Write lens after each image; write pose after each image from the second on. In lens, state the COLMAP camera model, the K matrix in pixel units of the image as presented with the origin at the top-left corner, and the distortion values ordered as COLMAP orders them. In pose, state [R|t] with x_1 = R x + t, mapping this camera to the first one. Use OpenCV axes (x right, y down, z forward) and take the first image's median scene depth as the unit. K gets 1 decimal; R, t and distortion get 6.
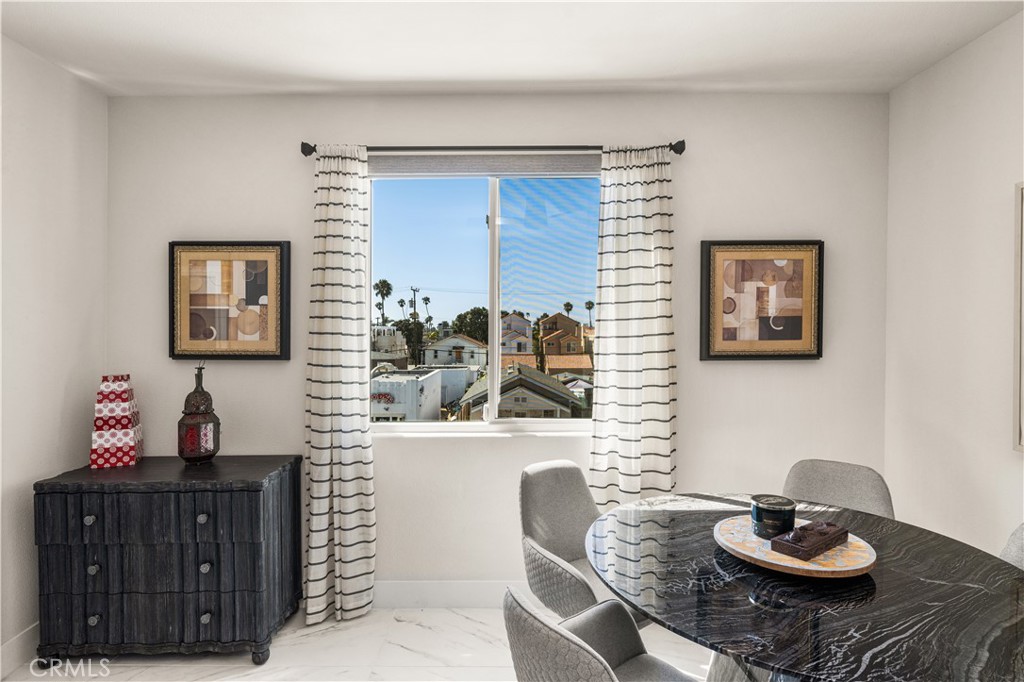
lens RADIAL K [[526.7, 0, 512.0], [0, 526.7, 341.0], [0, 0, 1]] dist [-0.001397, -0.000097]
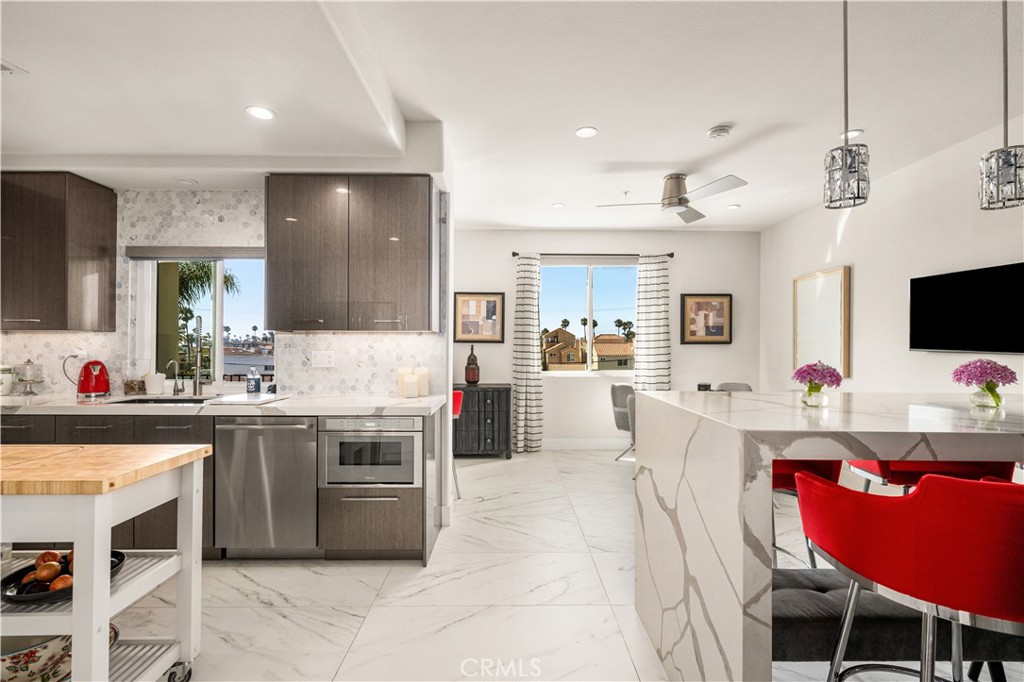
lens RADIAL K [[471.6, 0, 512.0], [0, 471.6, 341.0], [0, 0, 1]] dist [0.000226, 0.000112]
pose [[0.999975, 0.006885, -0.001609, -0.392453], [-0.006925, 0.999632, -0.026242, 0.082655], [0.001427, 0.026252, 0.999654, -1.111089]]
